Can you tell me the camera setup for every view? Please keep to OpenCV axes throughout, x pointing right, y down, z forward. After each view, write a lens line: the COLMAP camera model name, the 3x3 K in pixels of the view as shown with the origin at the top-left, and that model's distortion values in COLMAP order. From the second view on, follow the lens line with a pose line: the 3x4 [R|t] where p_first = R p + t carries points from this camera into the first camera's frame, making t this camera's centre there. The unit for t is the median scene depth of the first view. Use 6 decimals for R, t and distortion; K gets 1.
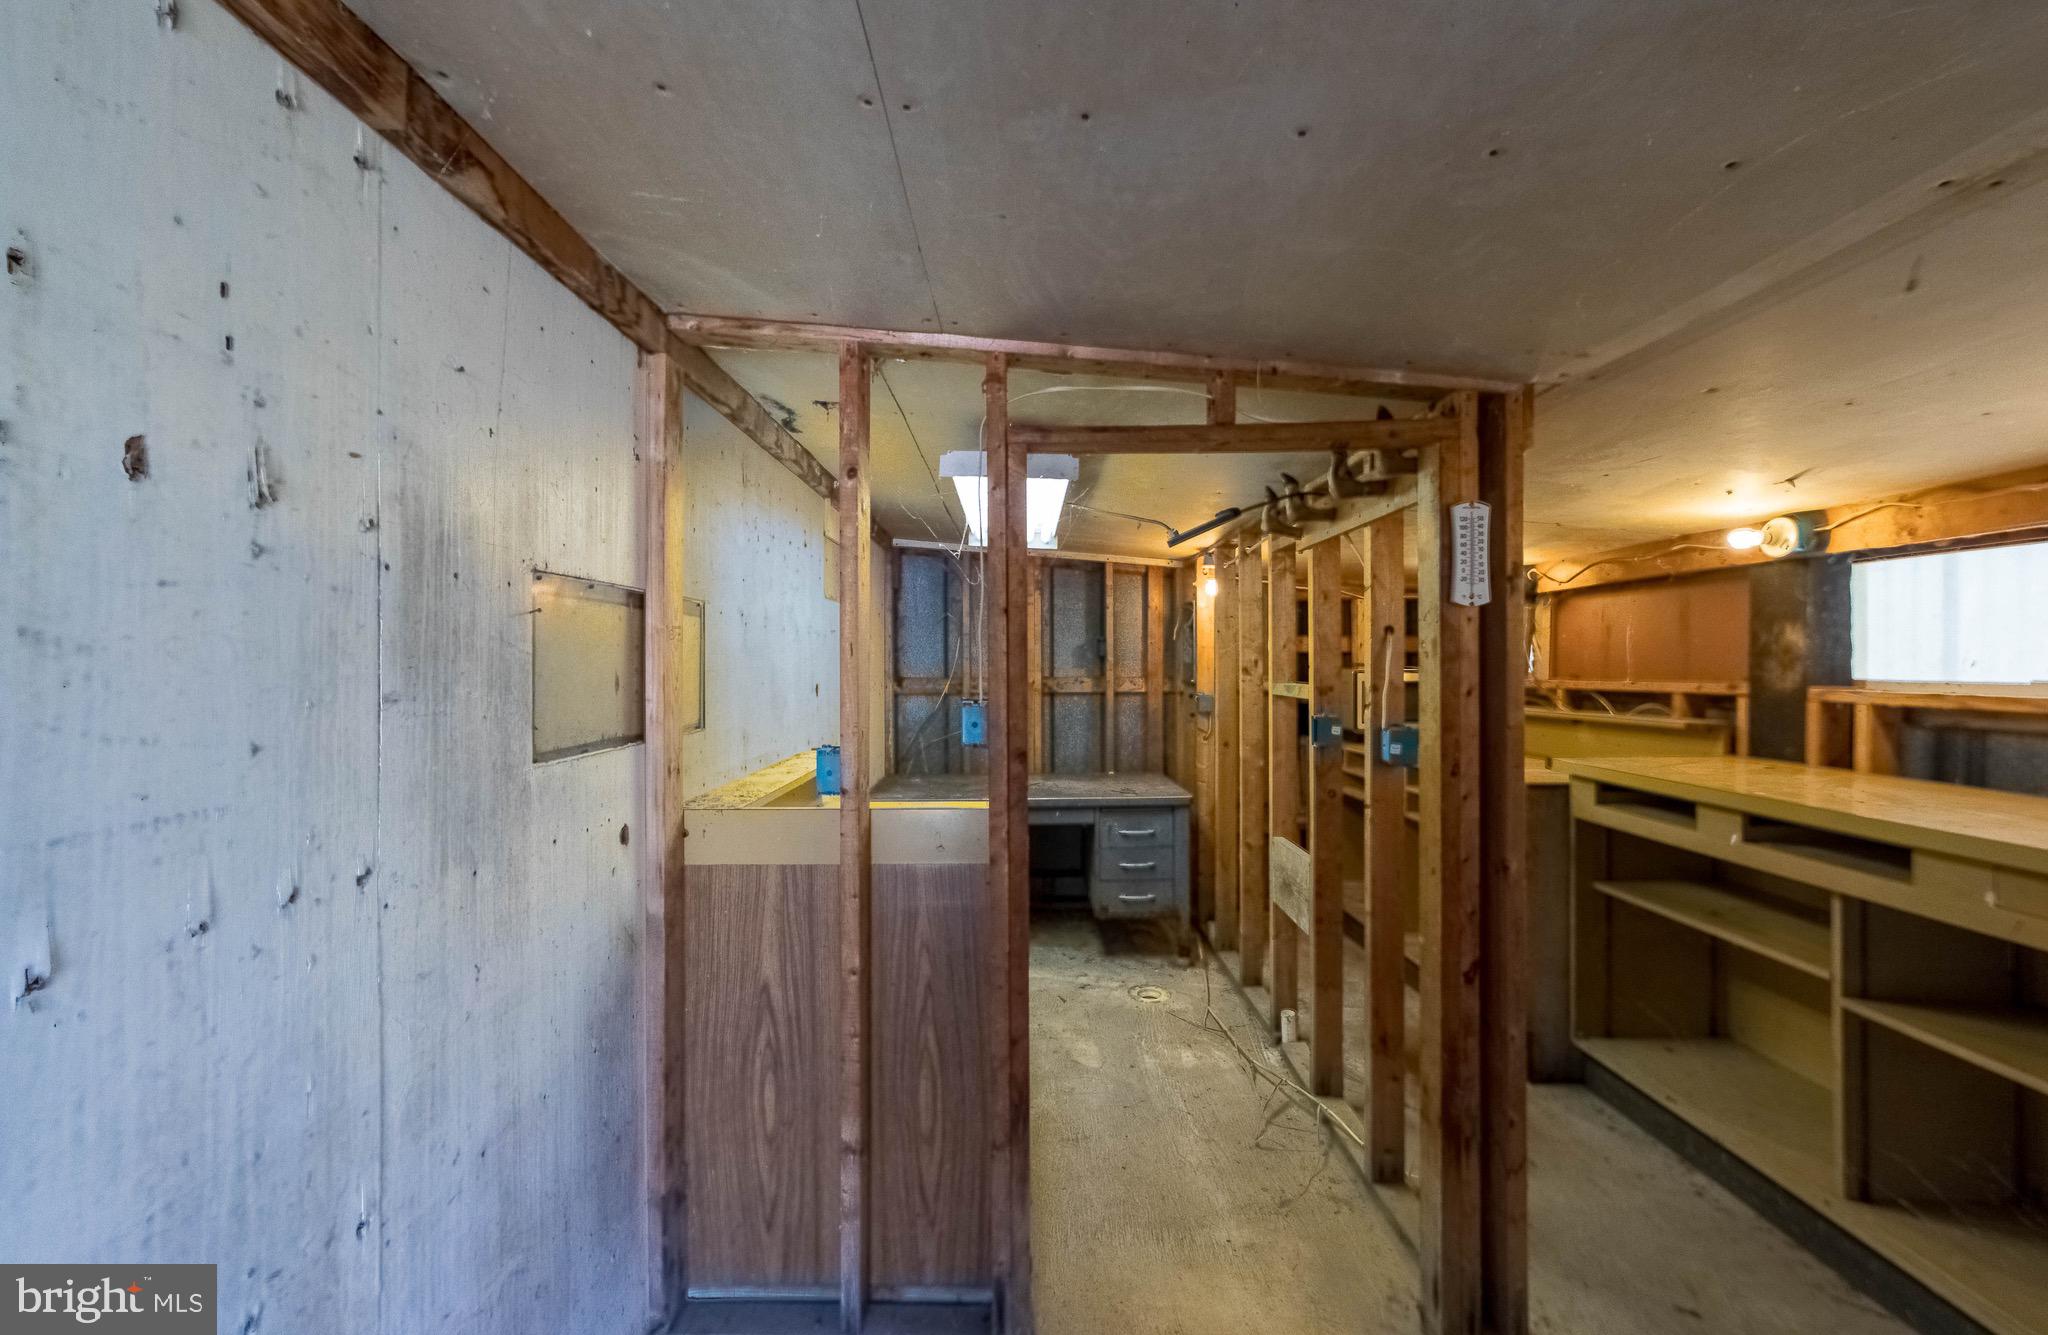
lens RADIAL K [[811.4, 0, 1024.0], [0, 811.4, 667.5], [0, 0, 1]] dist [-0.017394, 0.000167]
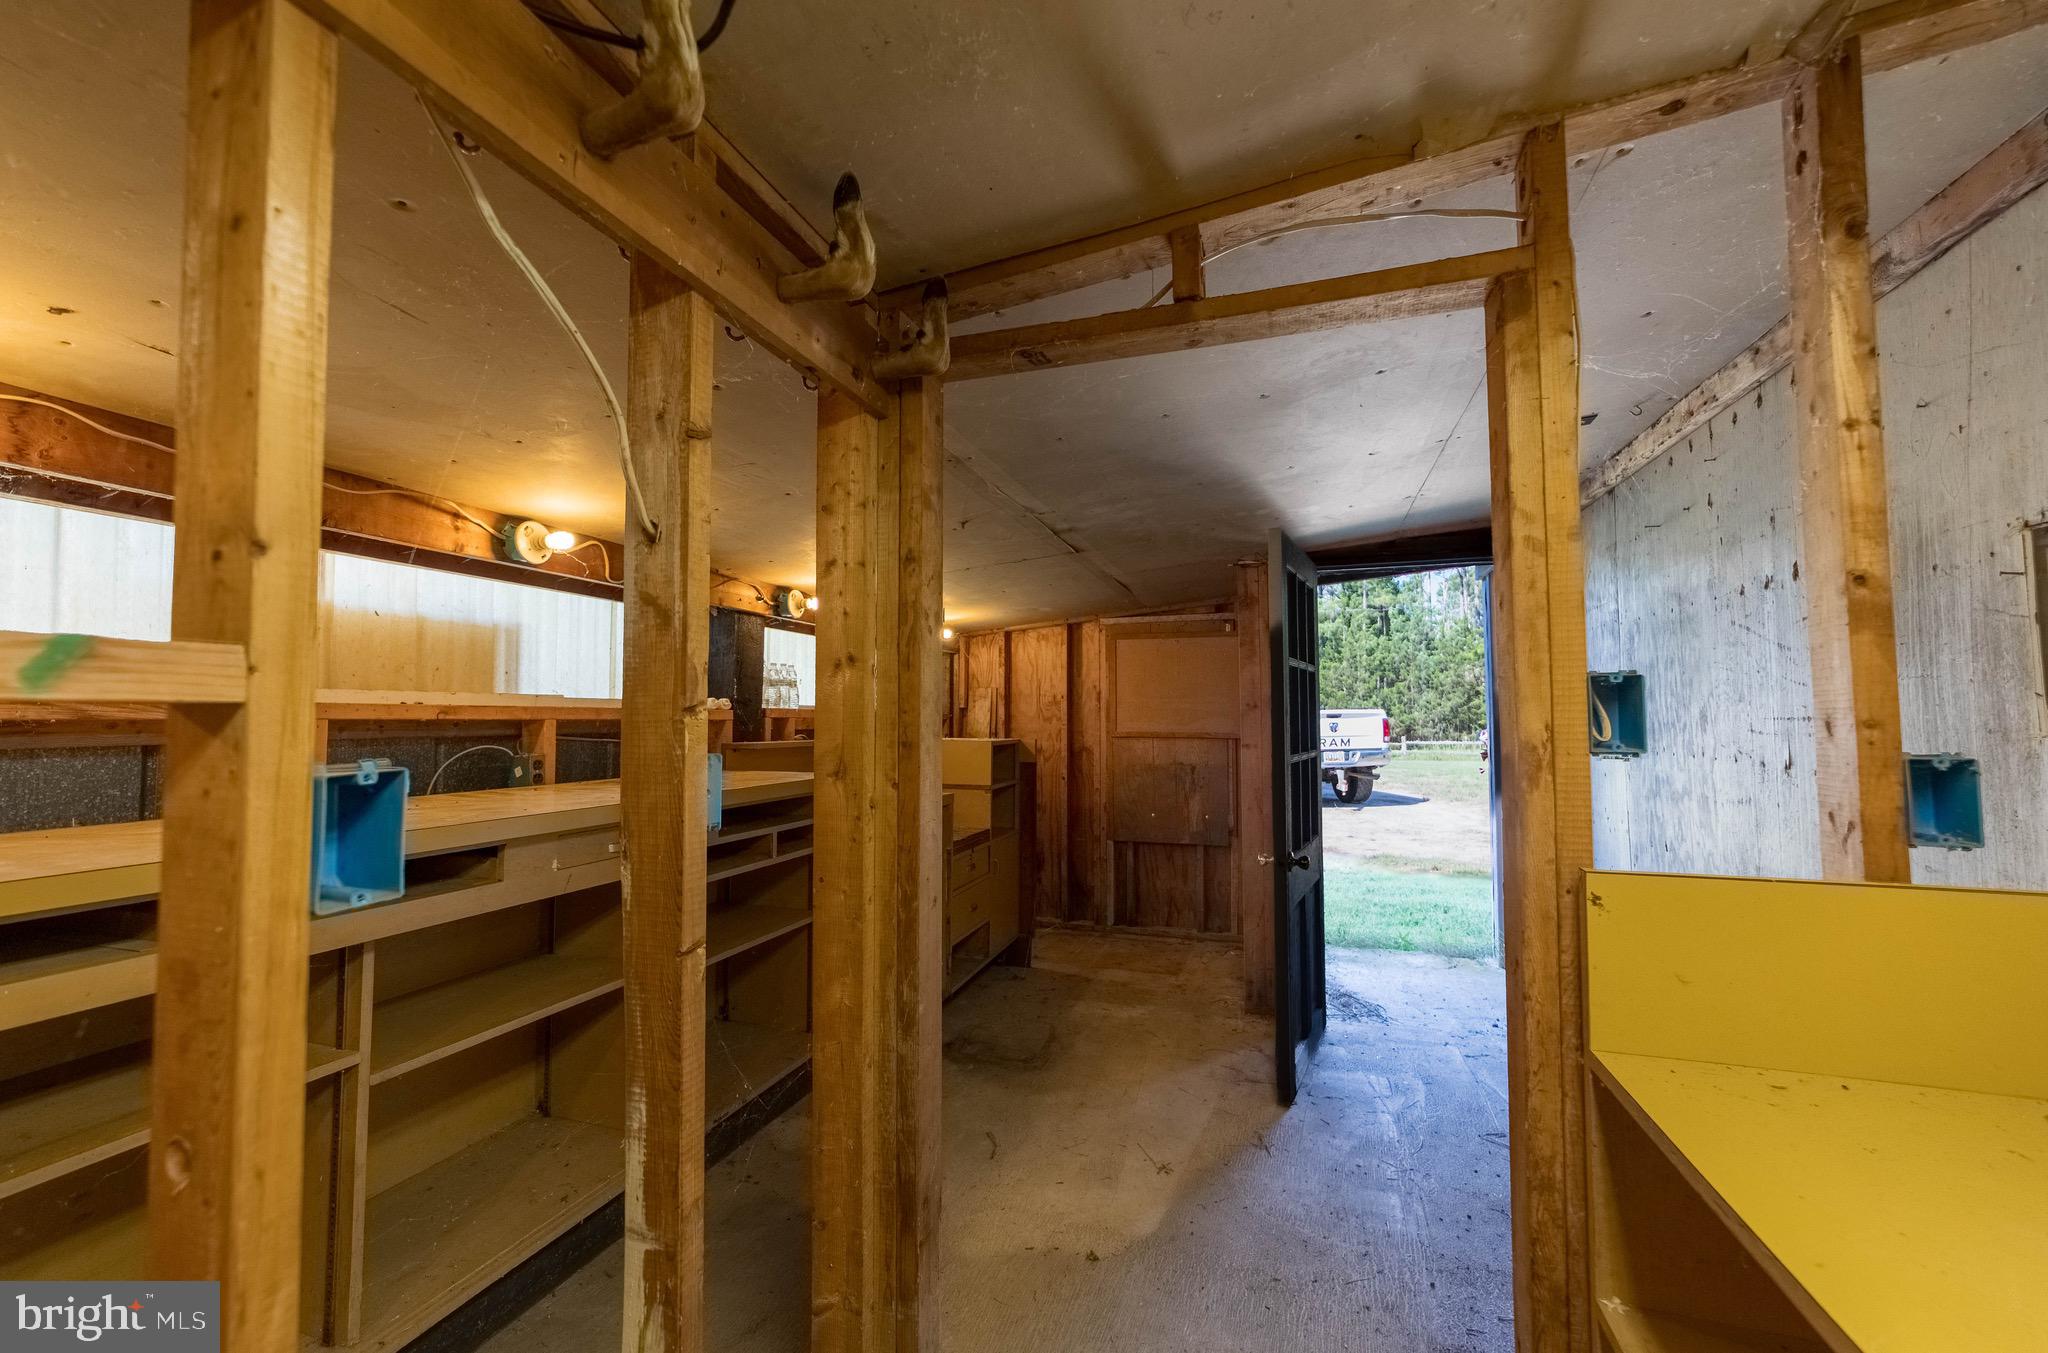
lens RADIAL K [[811.3, 0, 1024.0], [0, 811.3, 676.5], [0, 0, 1]] dist [0.000068, 0.000057]
pose [[-0.952675, 0.021022, 0.303262, 0.160025], [0.007404, 0.998915, -0.045988, 0.062094], [-0.303900, -0.041566, -0.951797, 1.563925]]
